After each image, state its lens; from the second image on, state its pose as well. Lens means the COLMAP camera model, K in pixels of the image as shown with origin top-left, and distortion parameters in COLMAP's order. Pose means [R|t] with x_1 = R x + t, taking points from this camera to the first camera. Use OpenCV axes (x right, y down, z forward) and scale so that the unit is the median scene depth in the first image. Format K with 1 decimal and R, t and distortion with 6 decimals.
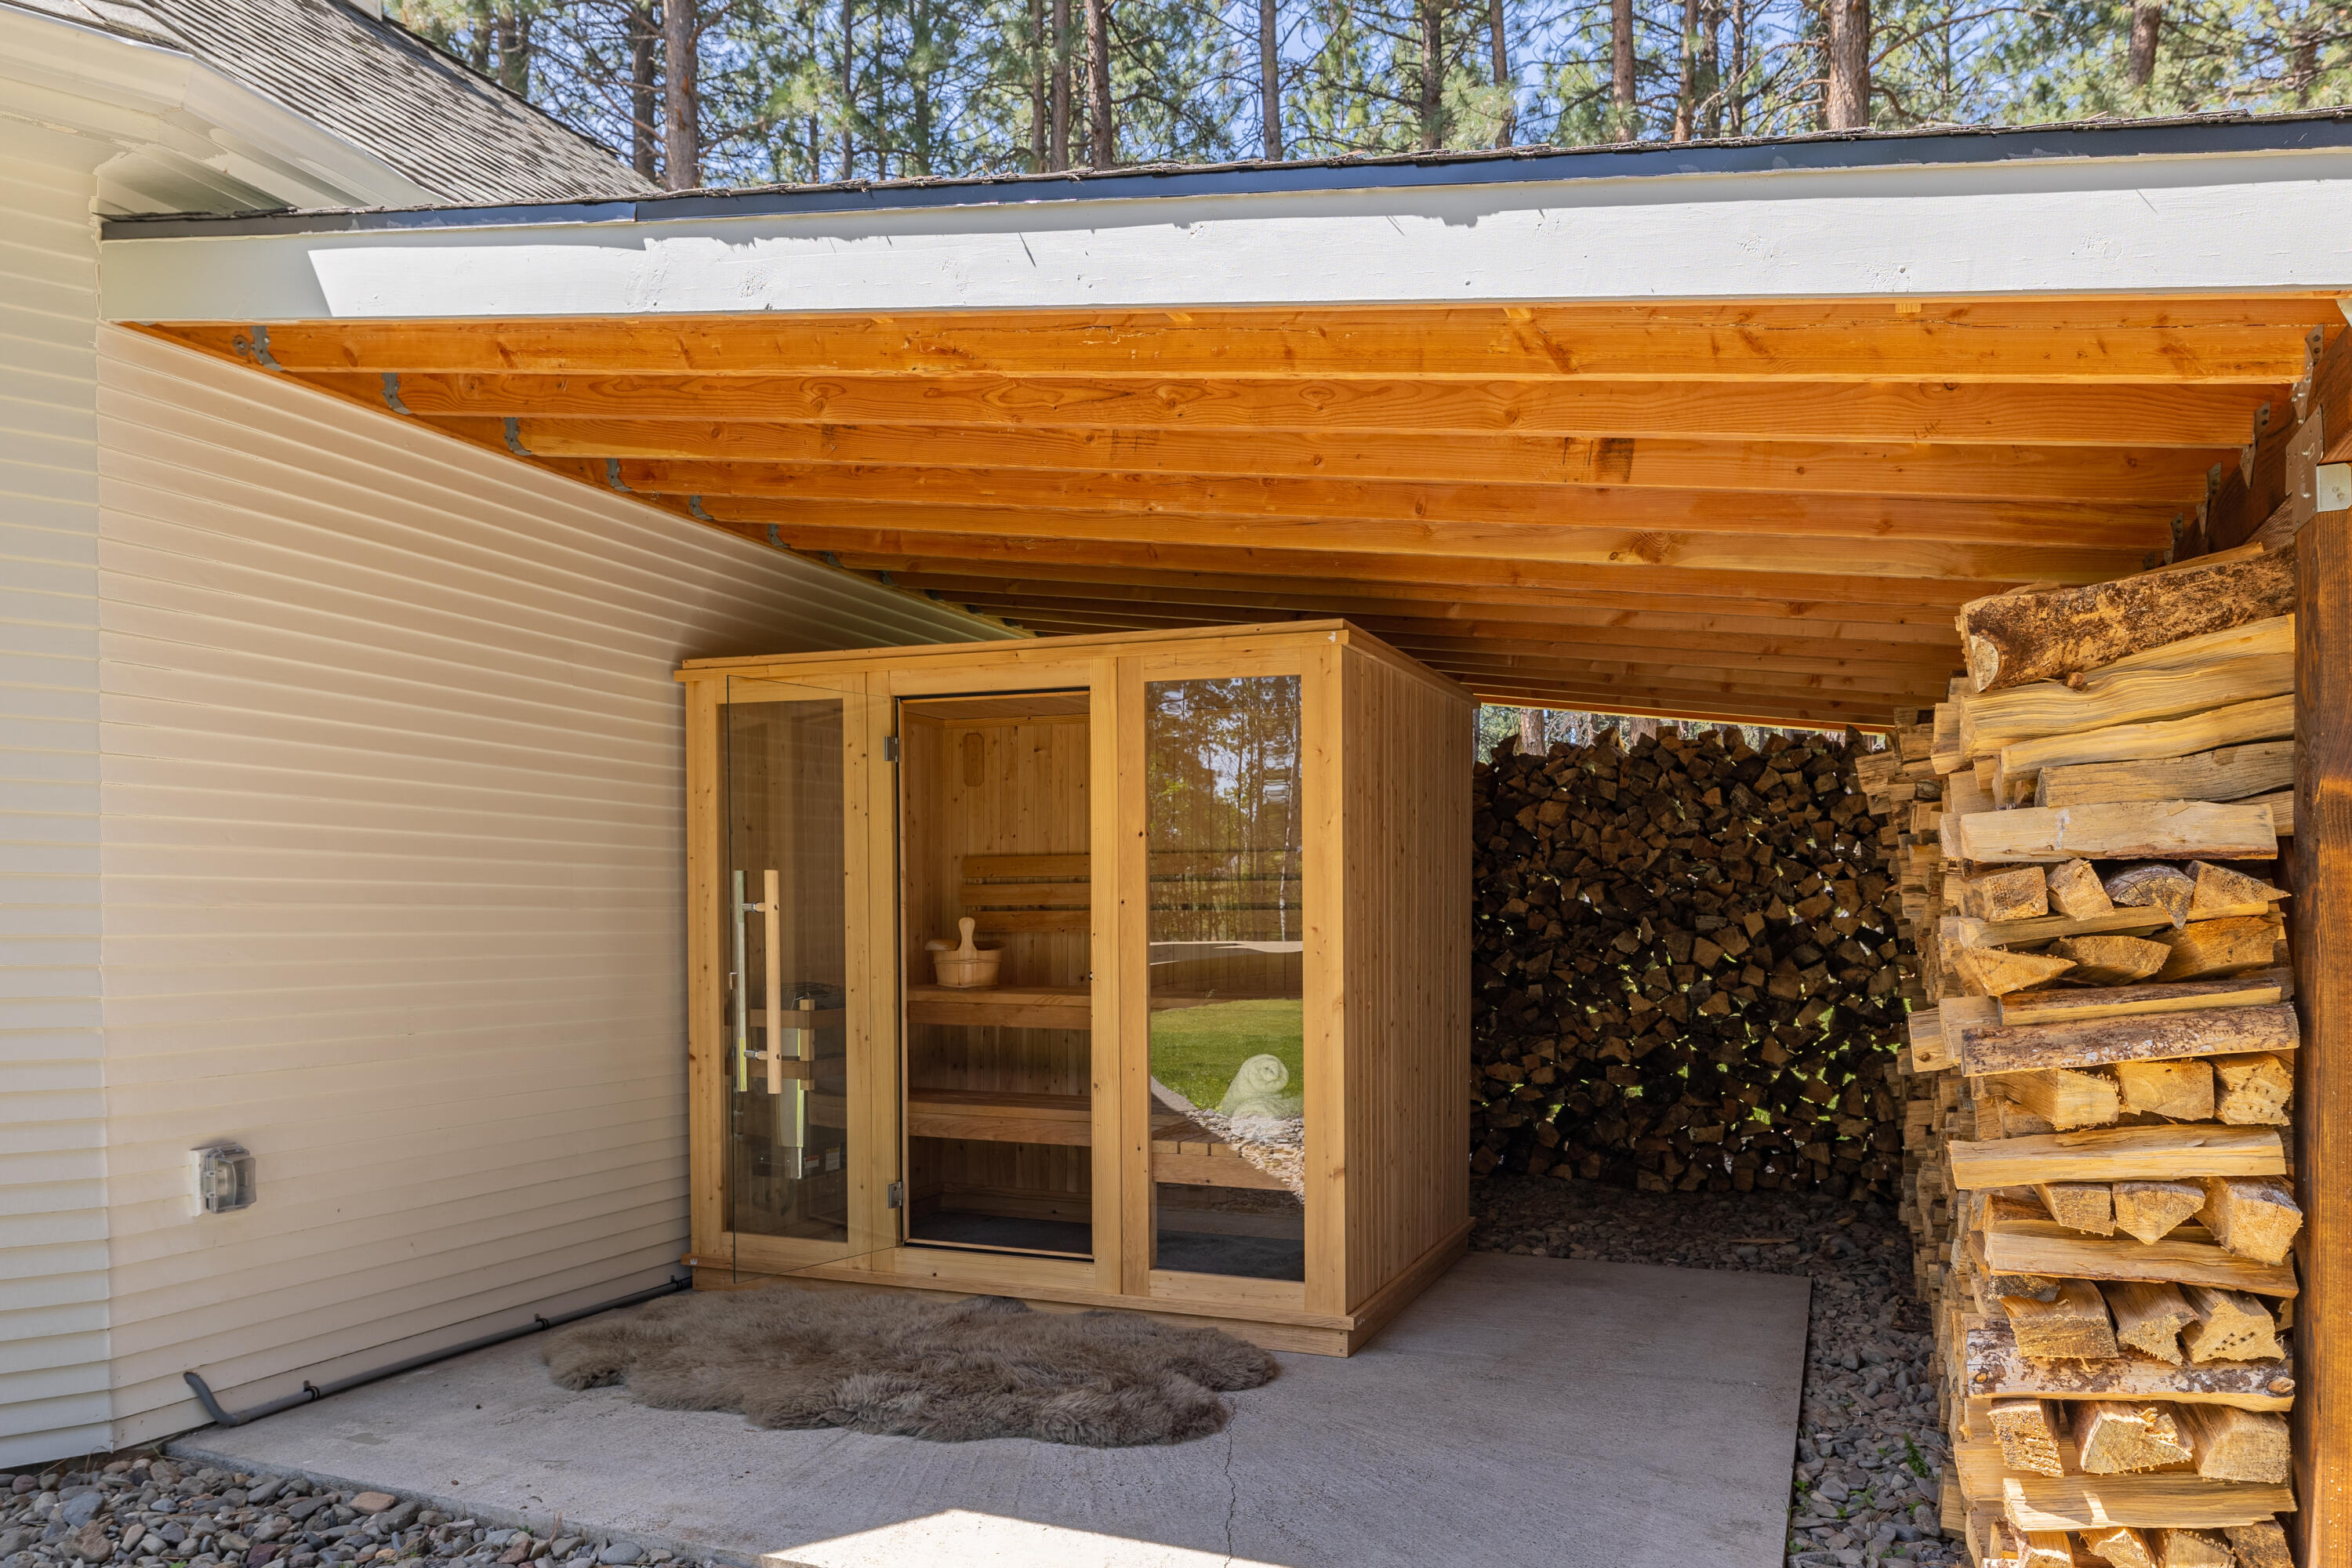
lens RADIAL K [[1663.3, 0, 1176.0], [0, 1663.3, 784.0], [0, 0, 1]] dist [0.036828, -0.000110]
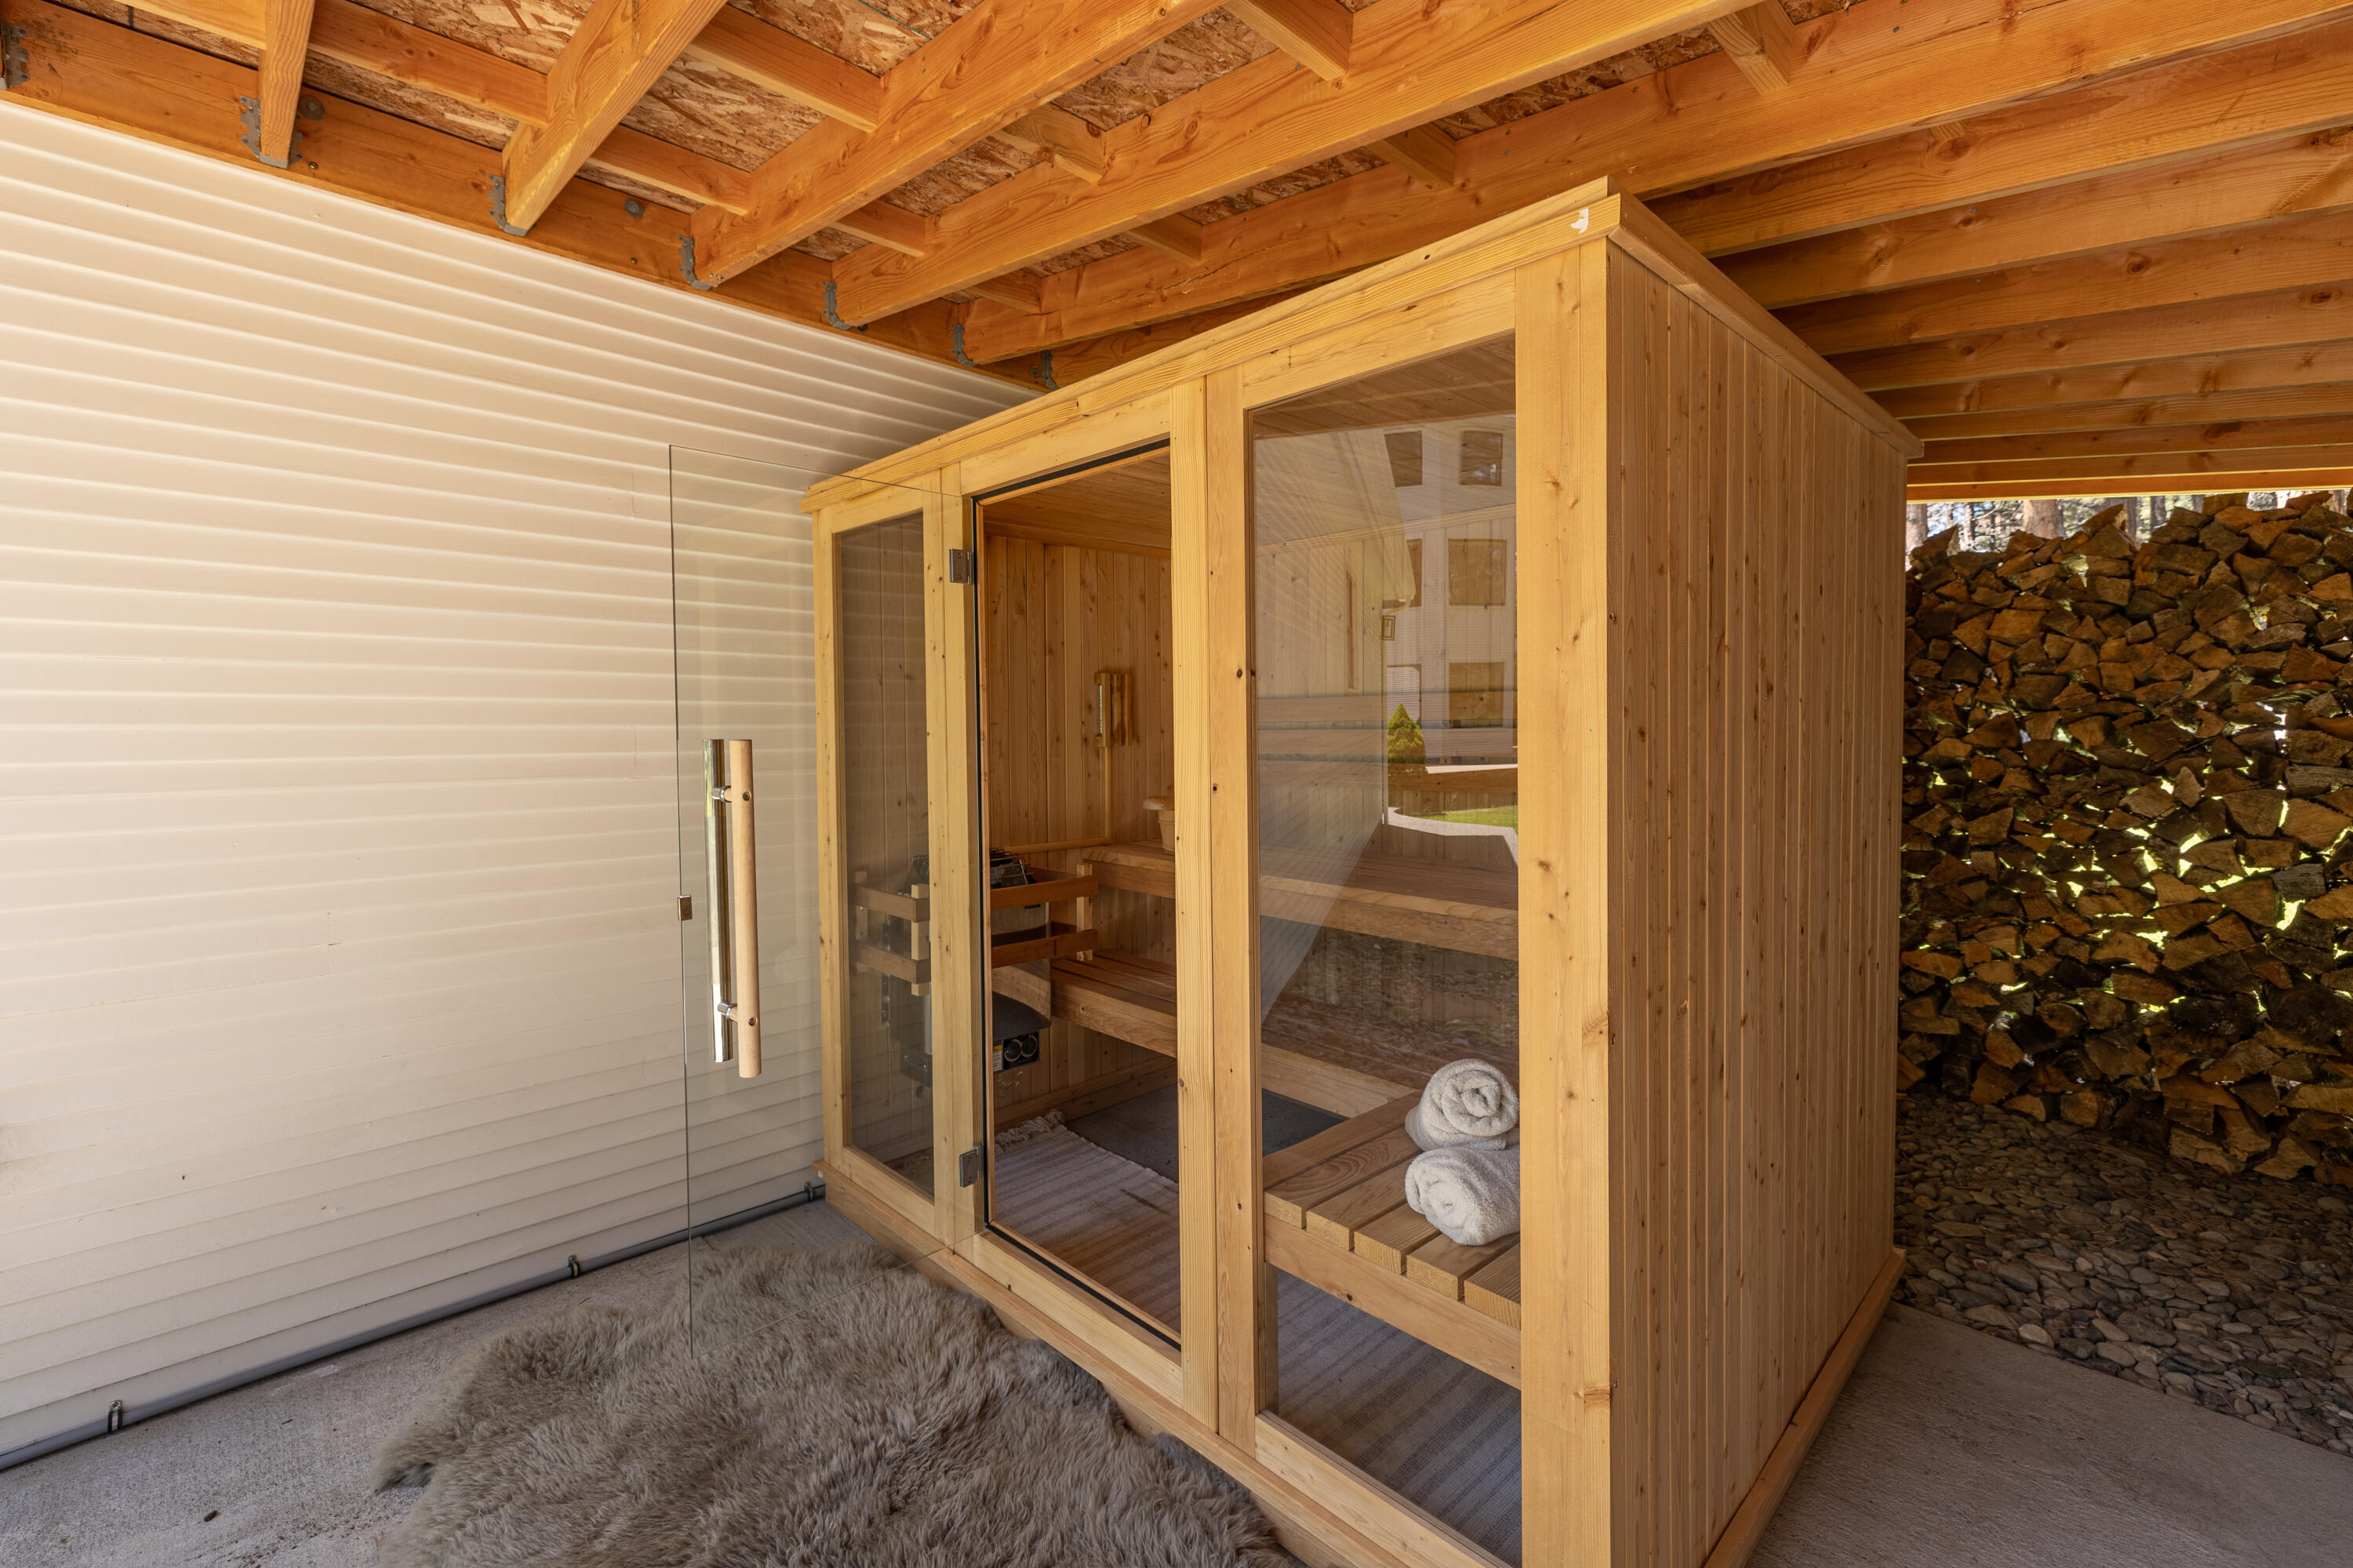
lens RADIAL K [[1010.4, 0, 1130.5], [0, 1010.4, 723.1], [0, 0, 1]] dist [0.002770, -0.000268]
pose [[0.904397, -0.006983, -0.426635, 0.062234], [0.040361, 0.996783, 0.069243, 0.013983], [0.424779, -0.079843, 0.901769, 0.433334]]
